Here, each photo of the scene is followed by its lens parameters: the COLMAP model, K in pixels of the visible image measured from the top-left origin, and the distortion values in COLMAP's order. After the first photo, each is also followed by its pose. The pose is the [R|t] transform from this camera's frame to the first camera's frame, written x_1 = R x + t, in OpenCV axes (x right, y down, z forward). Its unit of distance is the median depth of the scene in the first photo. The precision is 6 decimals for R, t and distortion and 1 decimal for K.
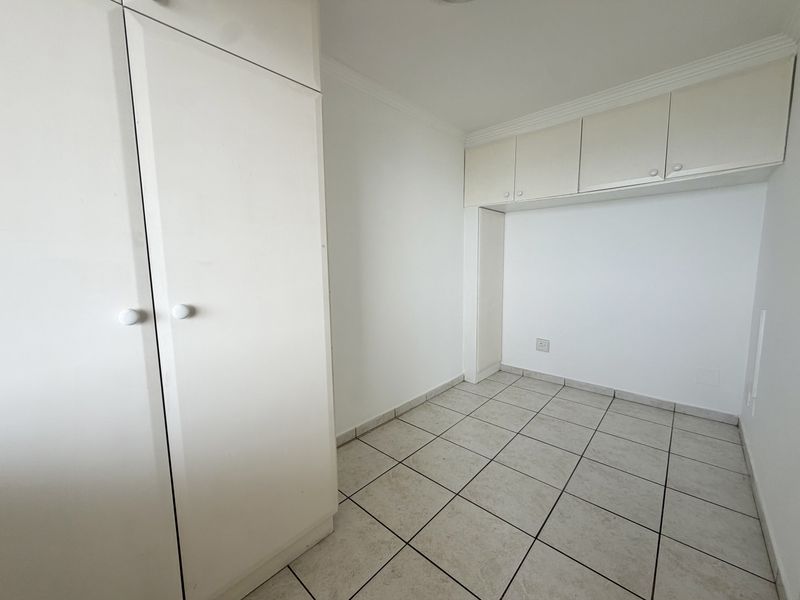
lens RADIAL K [[318.9, 0, 399.8], [0, 318.9, 299.8], [0, 0, 1]] dist [-0.000580, -0.000080]
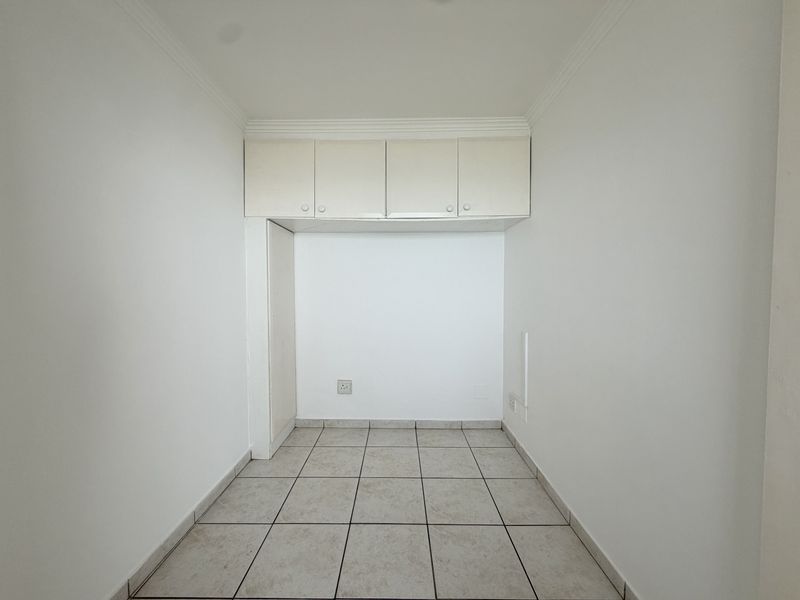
lens RADIAL K [[318.9, 0, 397.5], [0, 318.9, 299.2], [0, 0, 1]] dist [-0.000580, -0.000080]
pose [[0.744856, -0.003968, 0.667213, -0.028462], [0.067529, 0.995296, -0.069469, -0.029636], [-0.663799, 0.096801, 0.741620, 0.275421]]
